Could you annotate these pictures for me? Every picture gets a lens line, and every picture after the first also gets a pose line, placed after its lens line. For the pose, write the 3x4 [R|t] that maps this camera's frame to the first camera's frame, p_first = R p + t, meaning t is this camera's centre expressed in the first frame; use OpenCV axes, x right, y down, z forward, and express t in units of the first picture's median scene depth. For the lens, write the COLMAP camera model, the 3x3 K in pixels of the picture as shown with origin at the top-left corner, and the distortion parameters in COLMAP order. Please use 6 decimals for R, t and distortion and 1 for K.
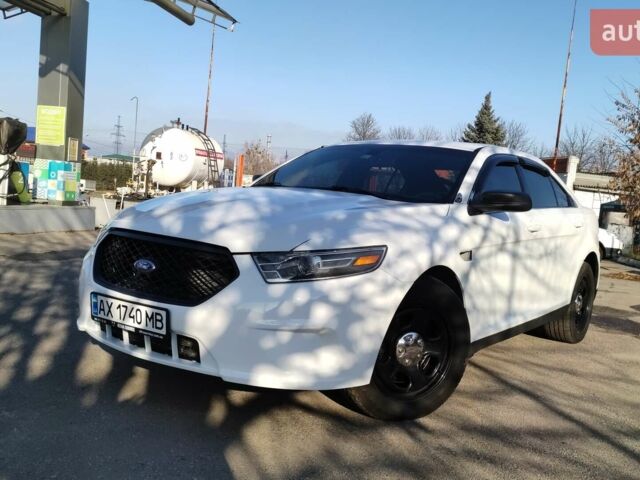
lens RADIAL K [[490.8, 0, 322.9], [0, 490.8, 246.3], [0, 0, 1]] dist [0.071949, -0.060827]
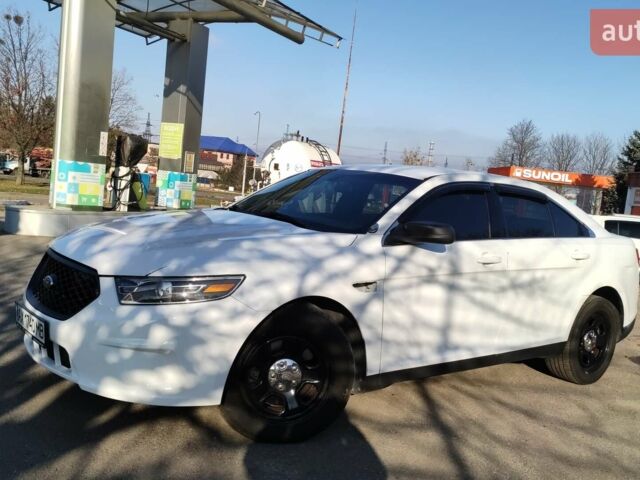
lens RADIAL K [[490.8, 0, 322.9], [0, 490.8, 246.3], [0, 0, 1]] dist [0.071949, -0.060827]
pose [[0.977528, 0.040143, -0.206948, 0.368613], [-0.044857, 0.998829, -0.018135, -0.036758], [0.205978, 0.027011, 0.978184, -0.005634]]
